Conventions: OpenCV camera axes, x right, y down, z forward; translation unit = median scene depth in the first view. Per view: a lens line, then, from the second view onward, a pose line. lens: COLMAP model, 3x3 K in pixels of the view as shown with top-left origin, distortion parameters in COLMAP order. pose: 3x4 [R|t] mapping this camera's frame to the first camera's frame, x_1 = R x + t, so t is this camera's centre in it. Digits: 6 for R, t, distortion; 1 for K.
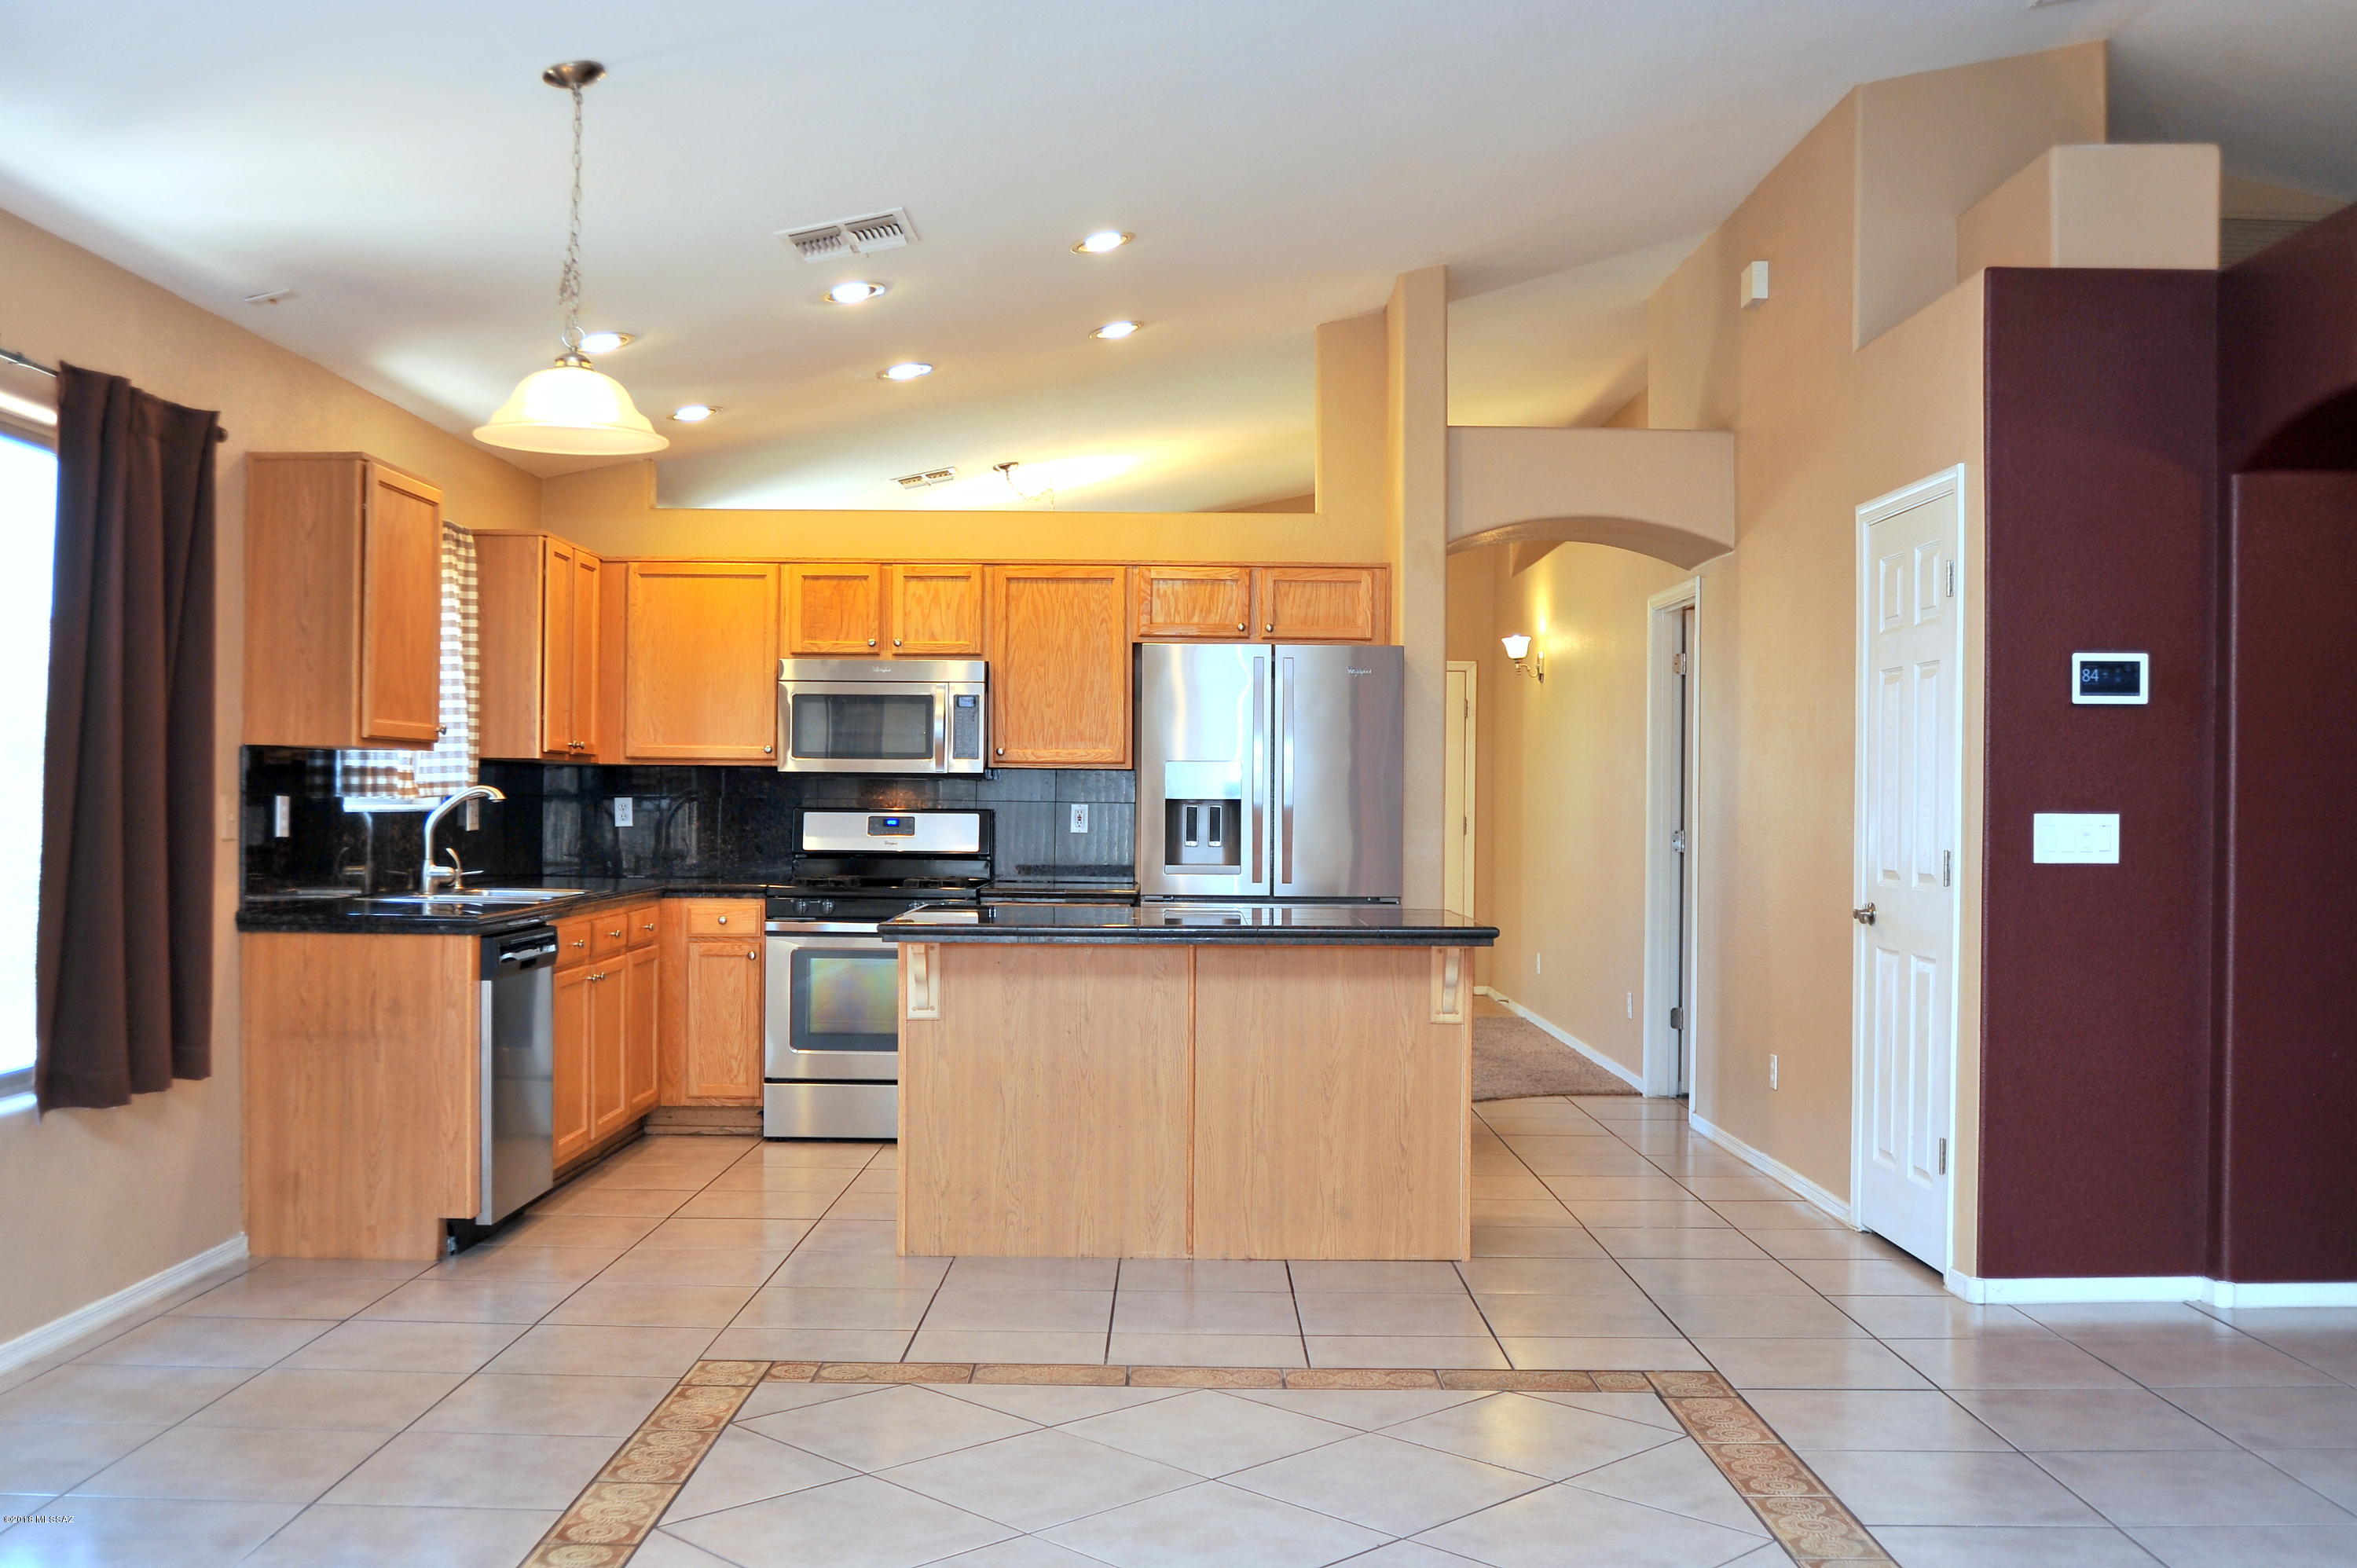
lens RADIAL K [[2214.4, 0, 1186.1], [0, 2214.4, 797.4], [0, 0, 1]] dist [-0.056455, -0.002463]
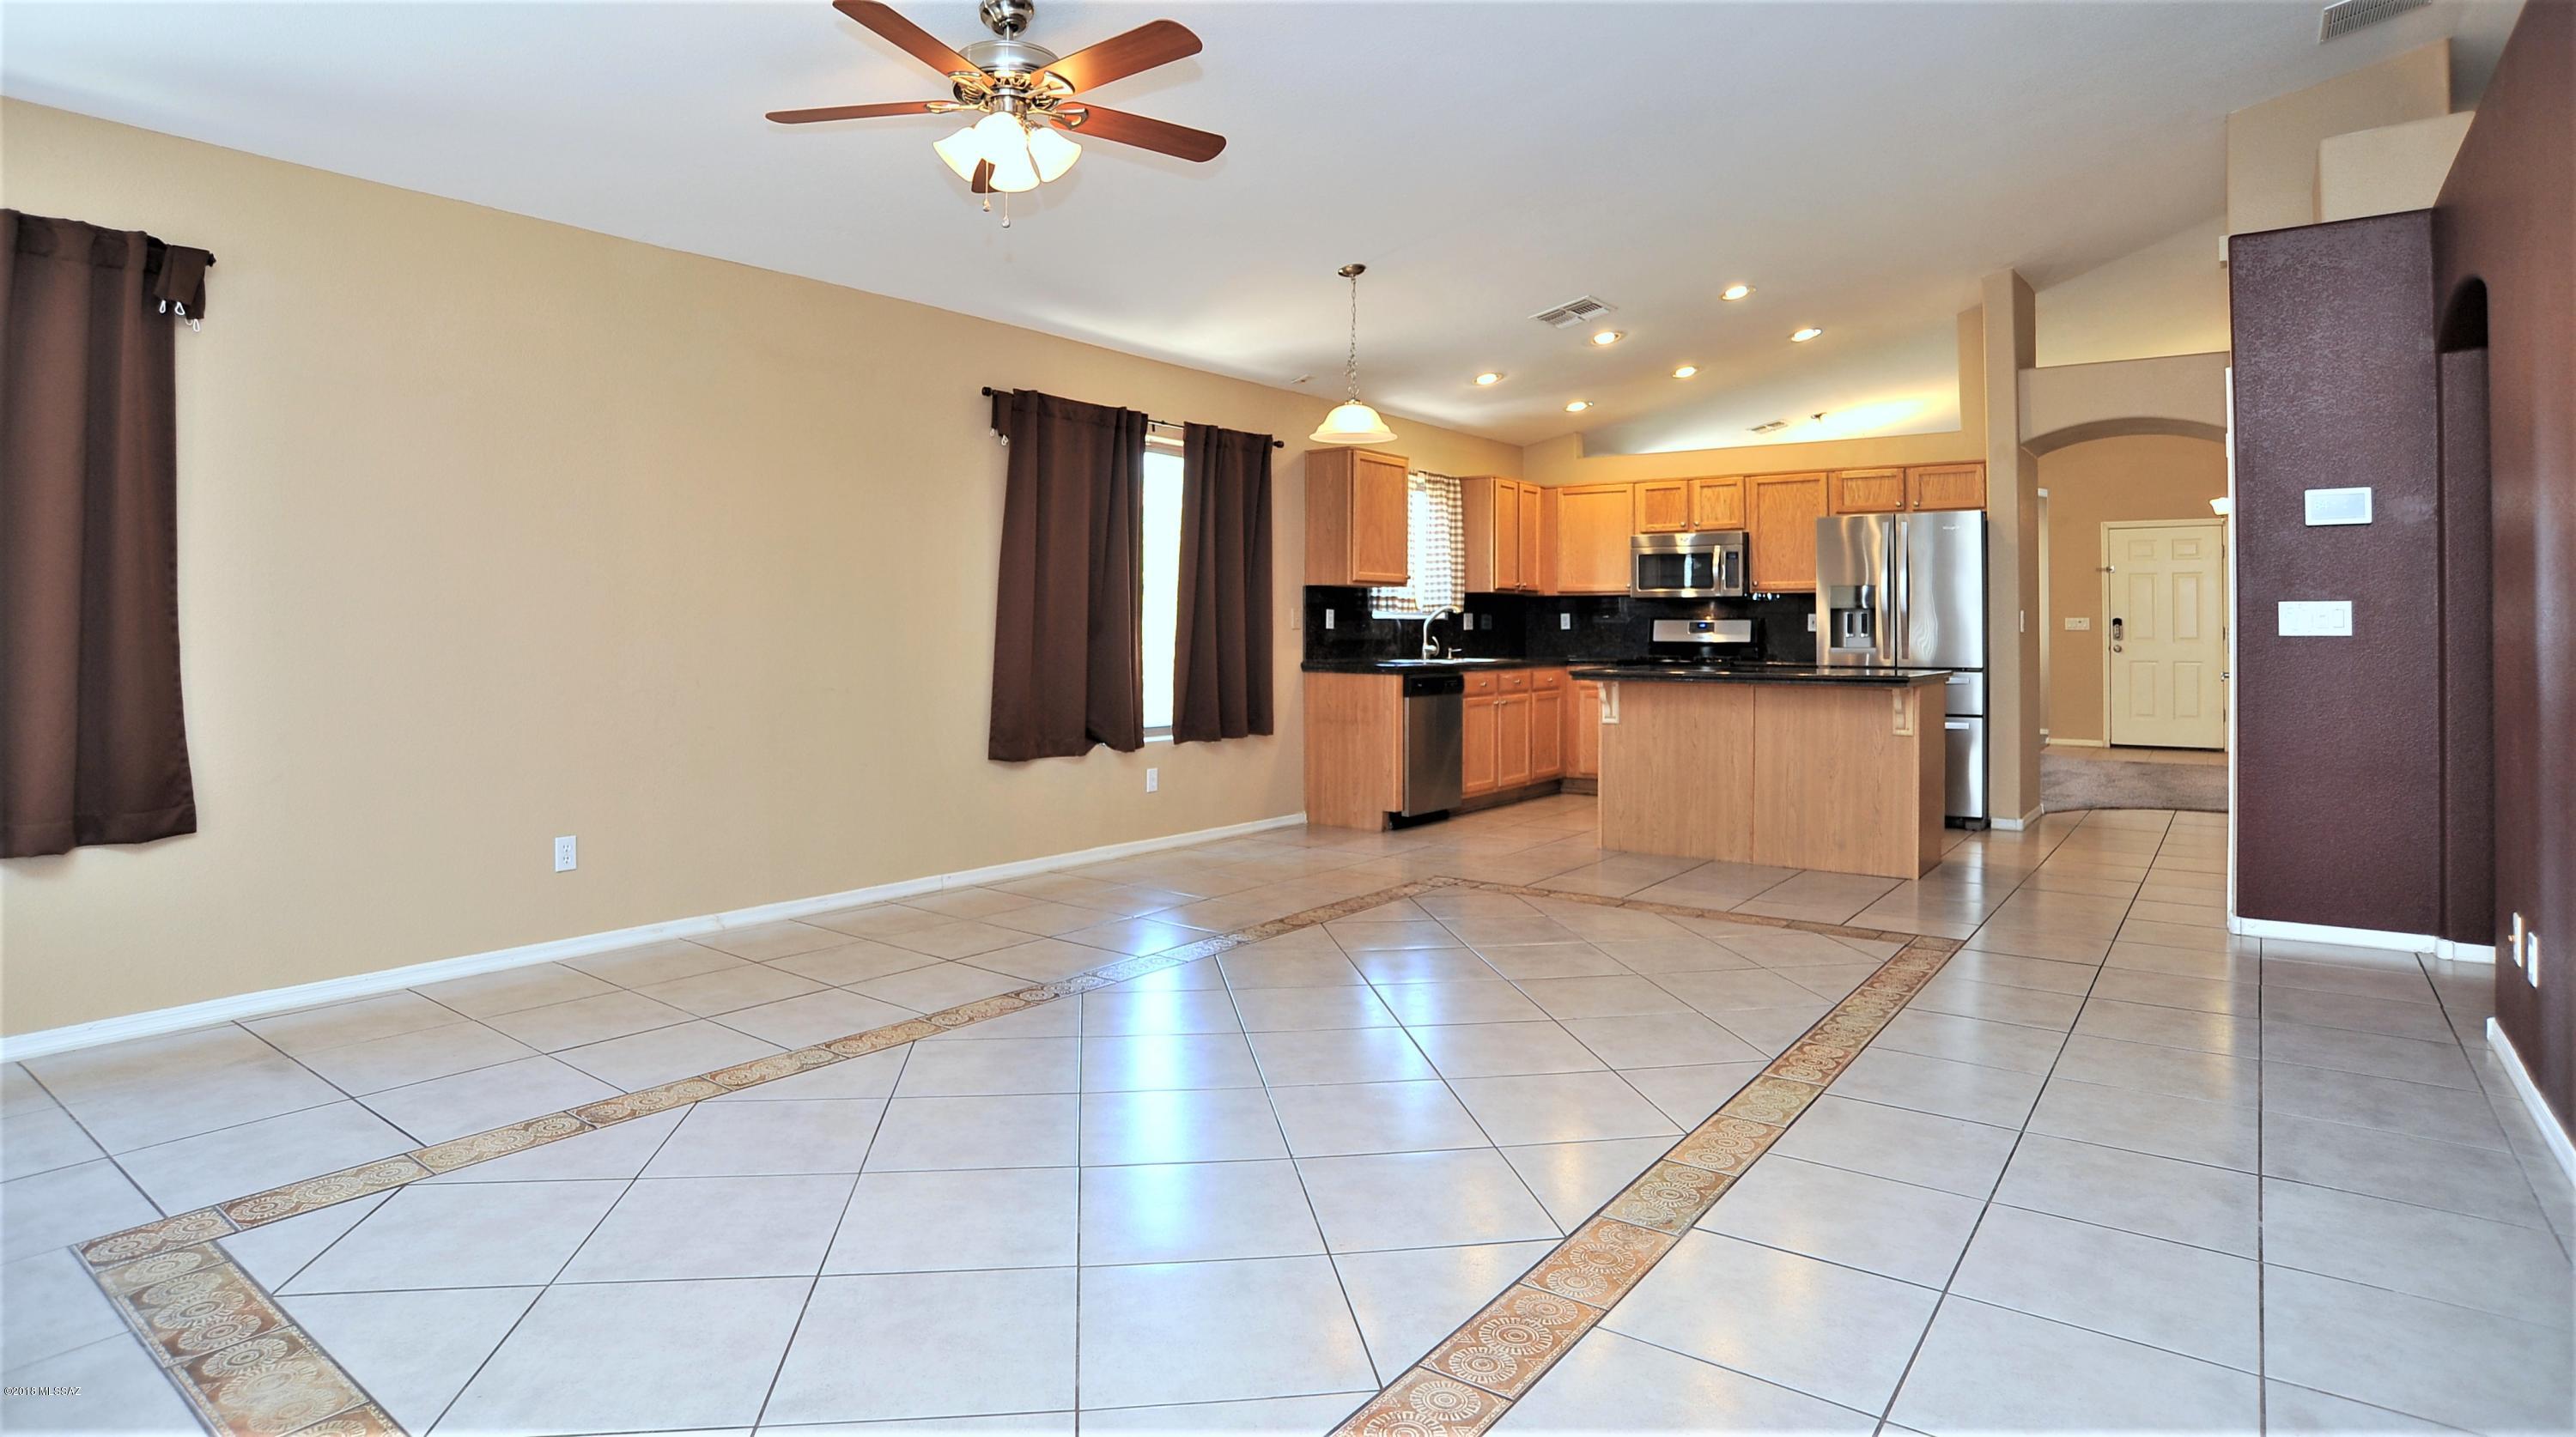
lens RADIAL K [[1361.9, 0, 1292.2], [0, 1361.9, 599.9], [0, 0, 1]] dist [-0.094371, 0.038571]
pose [[0.801787, -0.018460, -0.597325, 0.265552], [0.004163, 0.999671, -0.025306, 0.017783], [0.597596, 0.017803, 0.801600, -0.062068]]
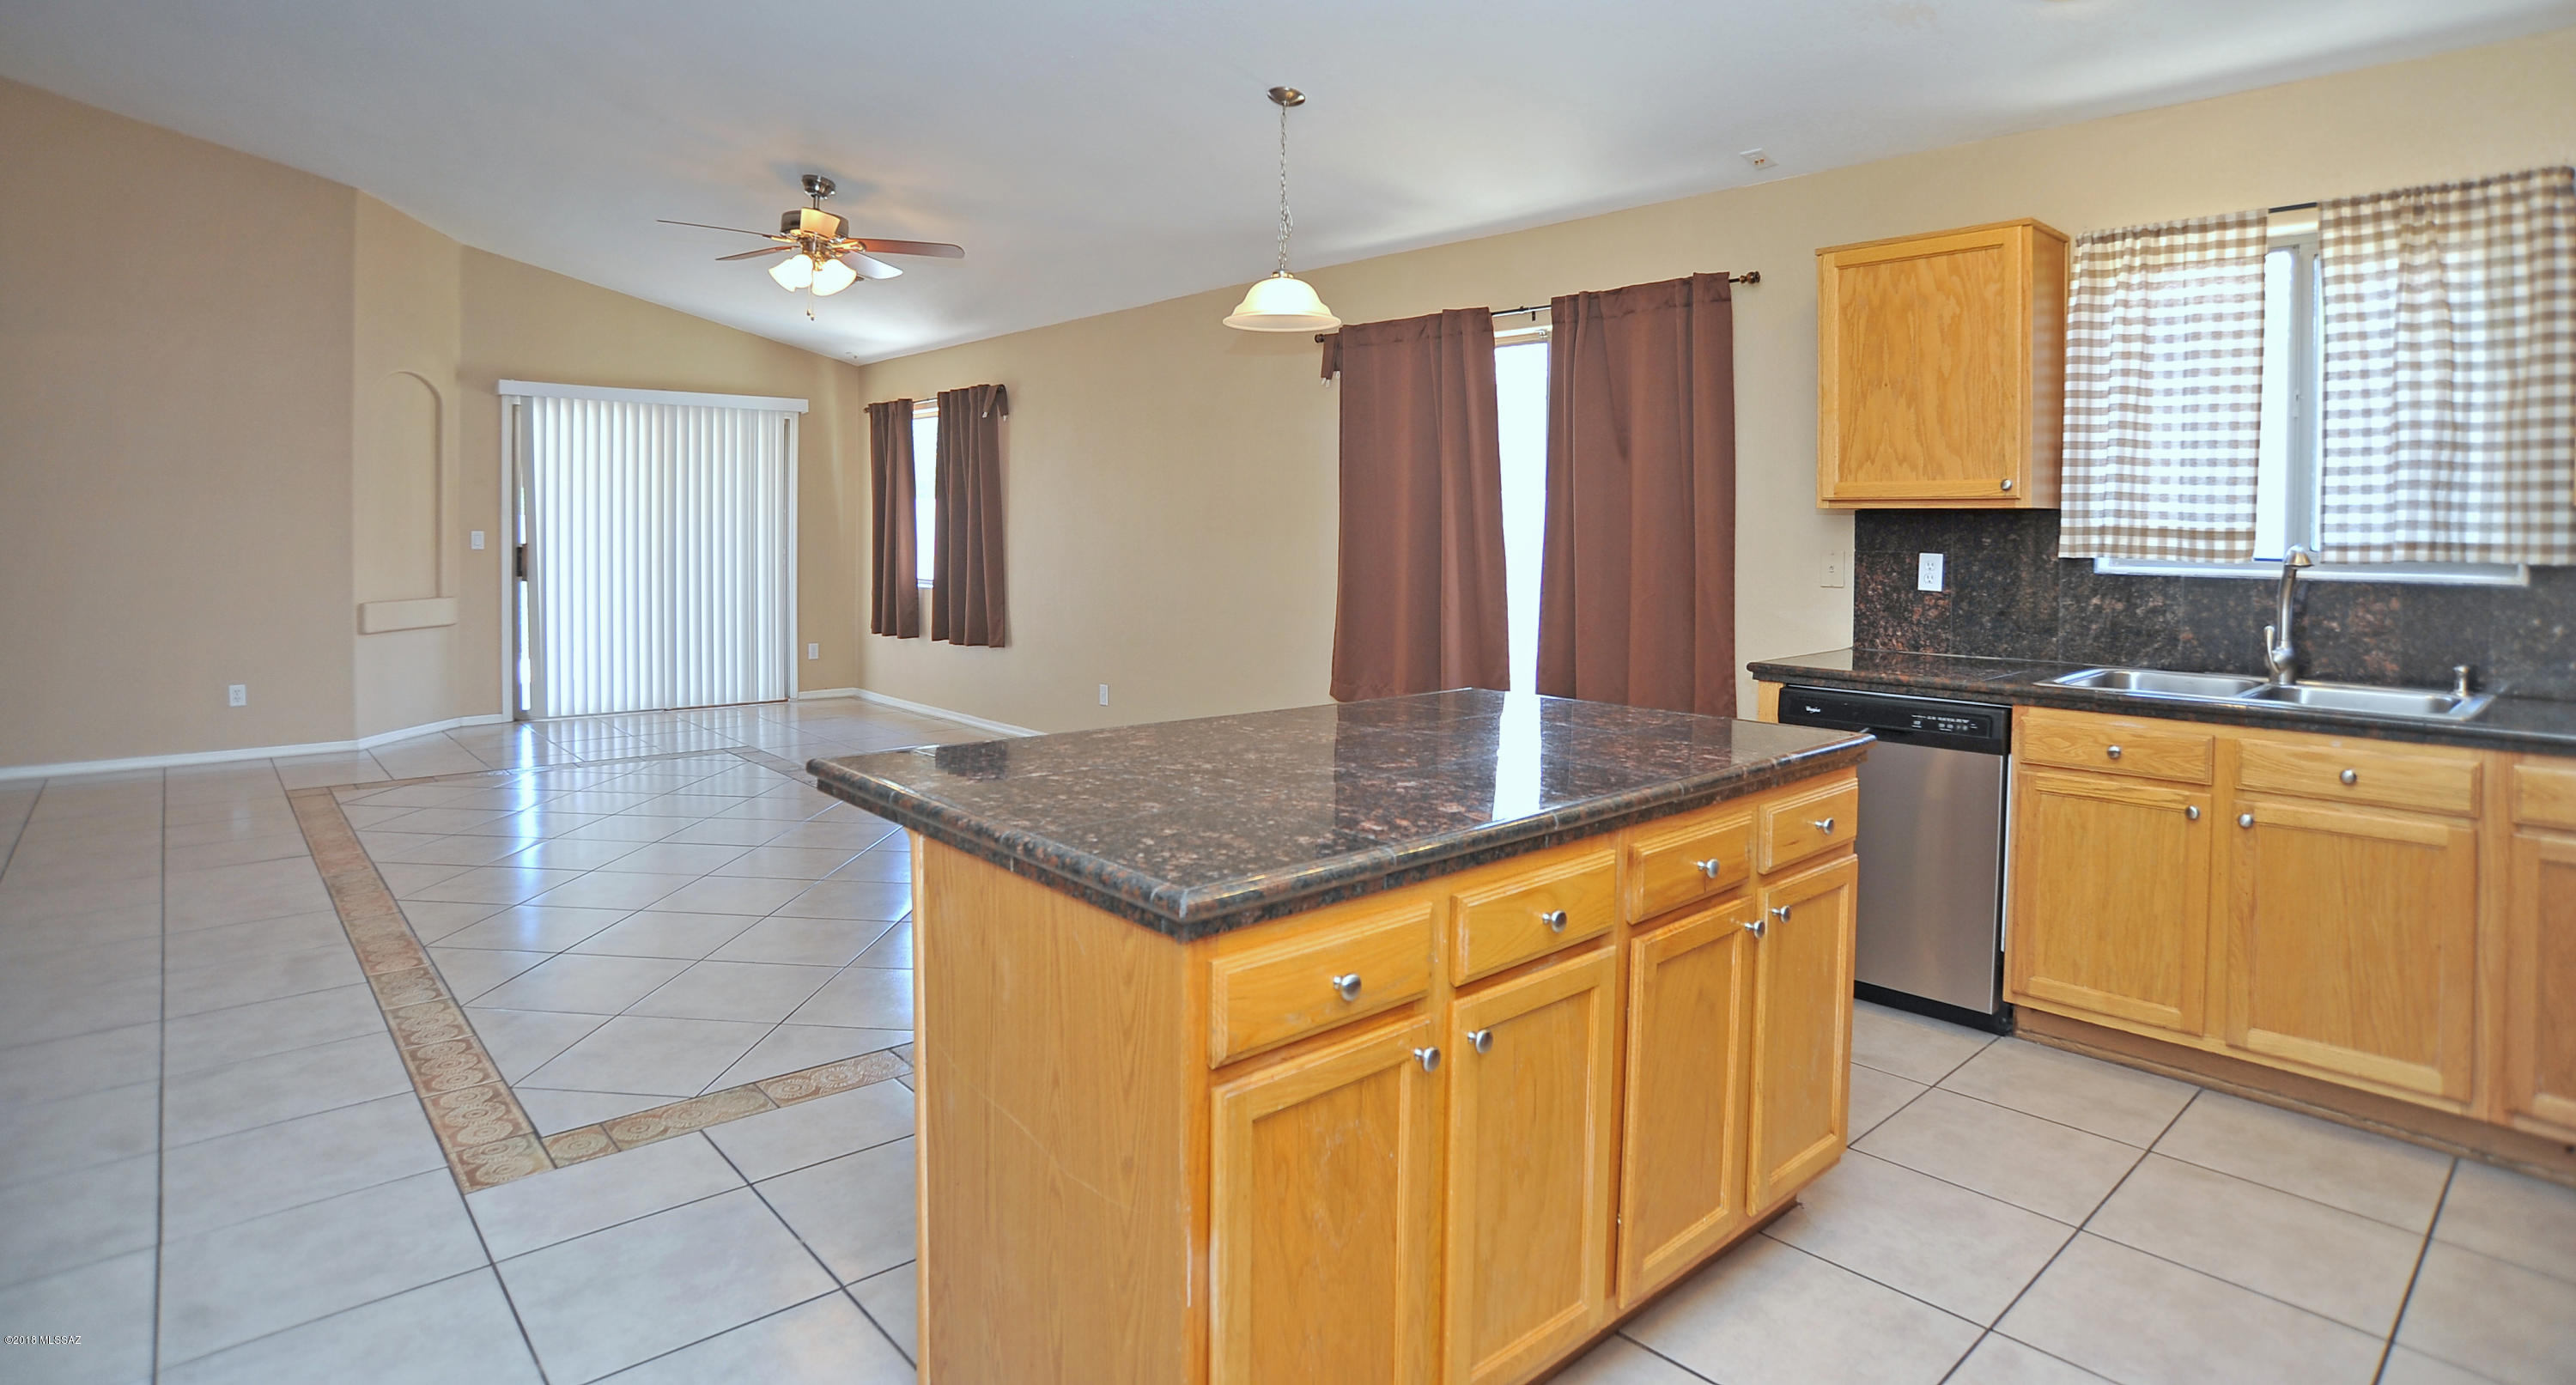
lens RADIAL K [[1311.9, 0, 1287.8], [0, 1311.9, 556.8], [0, 0, 1]] dist [-0.097917, 0.045065]
pose [[-0.748542, 0.000127, -0.663087, 0.198595], [-0.013406, 0.999793, 0.015325, -0.003648], [0.662952, 0.020361, -0.748385, 0.967790]]
